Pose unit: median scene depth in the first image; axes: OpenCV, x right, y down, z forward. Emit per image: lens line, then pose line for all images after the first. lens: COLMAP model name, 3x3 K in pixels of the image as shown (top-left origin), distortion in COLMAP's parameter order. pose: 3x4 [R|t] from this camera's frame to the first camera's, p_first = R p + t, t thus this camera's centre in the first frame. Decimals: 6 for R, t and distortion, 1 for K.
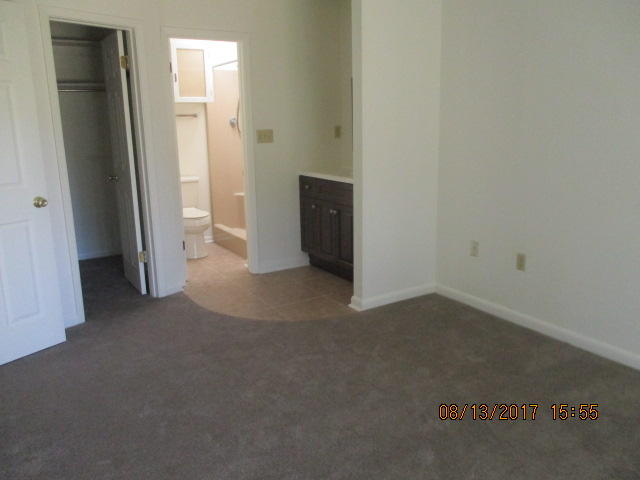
lens RADIAL K [[531.8, 0, 332.2], [0, 531.8, 236.7], [0, 0, 1]] dist [-0.036056, -0.001254]
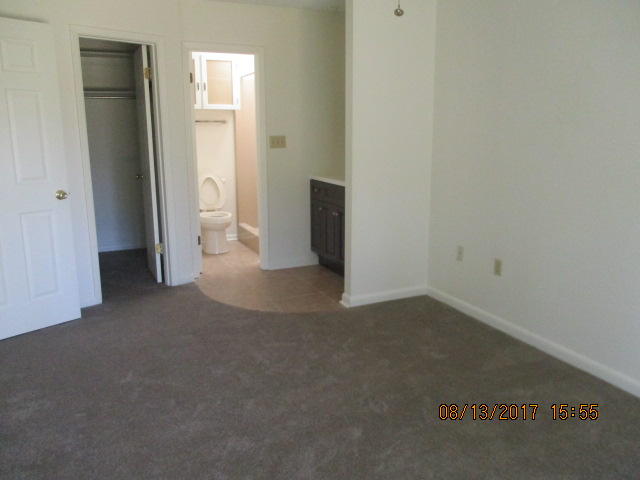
lens RADIAL K [[531.8, 0, 332.2], [0, 531.8, 236.7], [0, 0, 1]] dist [-0.036056, -0.001254]
pose [[0.992562, 0.039316, -0.115213, 0.132647], [-0.040832, 0.999107, -0.010821, 0.010952], [0.114685, 0.015445, 0.993282, -0.060584]]
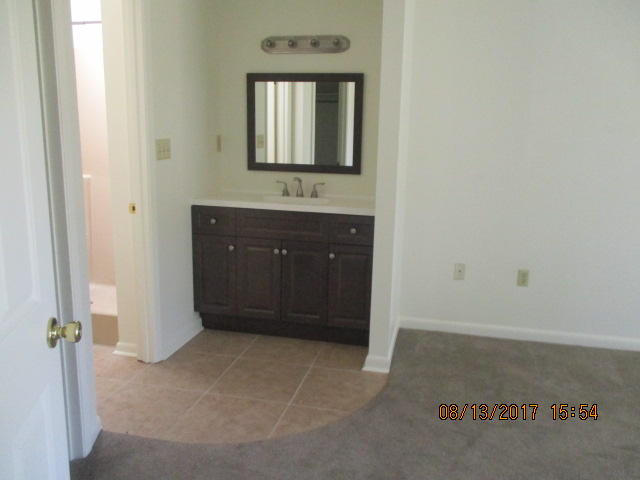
lens RADIAL K [[531.8, 0, 332.2], [0, 531.8, 236.7], [0, 0, 1]] dist [-0.036056, -0.001254]
pose [[0.700538, -0.112977, 0.704616, -0.524343], [0.118249, 0.992116, 0.041510, -0.100421], [-0.703750, 0.054241, 0.708374, 0.467388]]
